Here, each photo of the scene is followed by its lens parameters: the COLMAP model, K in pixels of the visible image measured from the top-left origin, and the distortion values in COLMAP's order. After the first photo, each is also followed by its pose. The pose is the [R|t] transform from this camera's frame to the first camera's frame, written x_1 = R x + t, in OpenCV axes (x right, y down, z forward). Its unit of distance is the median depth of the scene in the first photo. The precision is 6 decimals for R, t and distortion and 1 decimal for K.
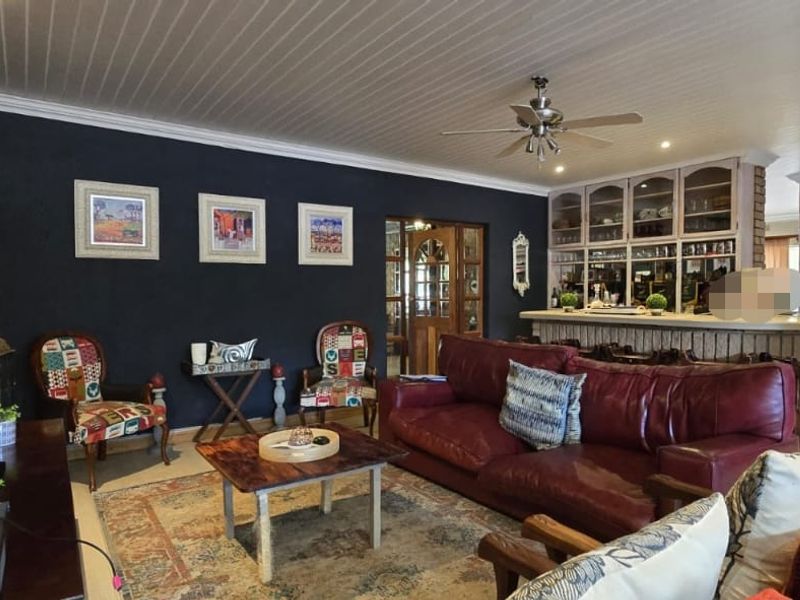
lens RADIAL K [[538.4, 0, 405.1], [0, 538.4, 301.6], [0, 0, 1]] dist [-0.001978, 0.001049]
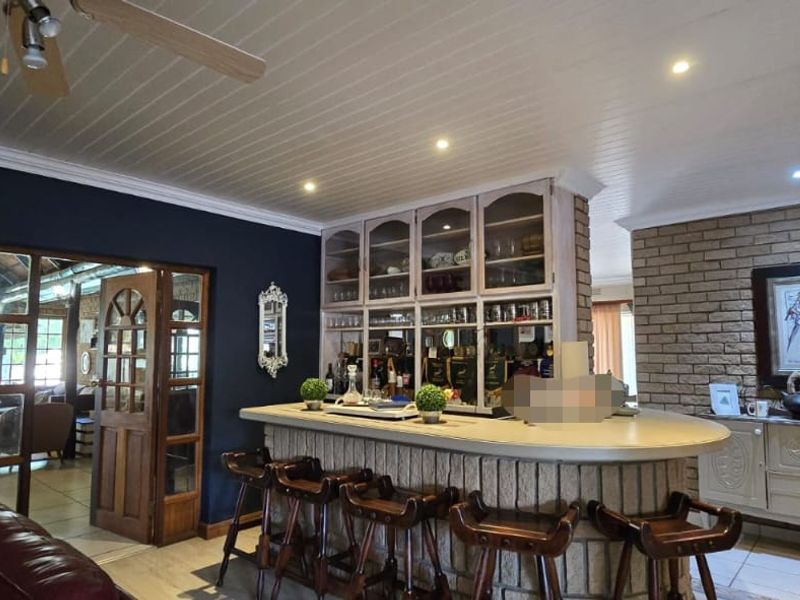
lens RADIAL K [[538.4, 0, 398.8], [0, 538.4, 303.9], [0, 0, 1]] dist [-0.001978, 0.001049]
pose [[0.972900, 0.022831, 0.230098, 0.241718], [0.002404, 0.994061, -0.108800, -0.032169], [-0.231216, 0.106405, 0.967066, 0.349375]]
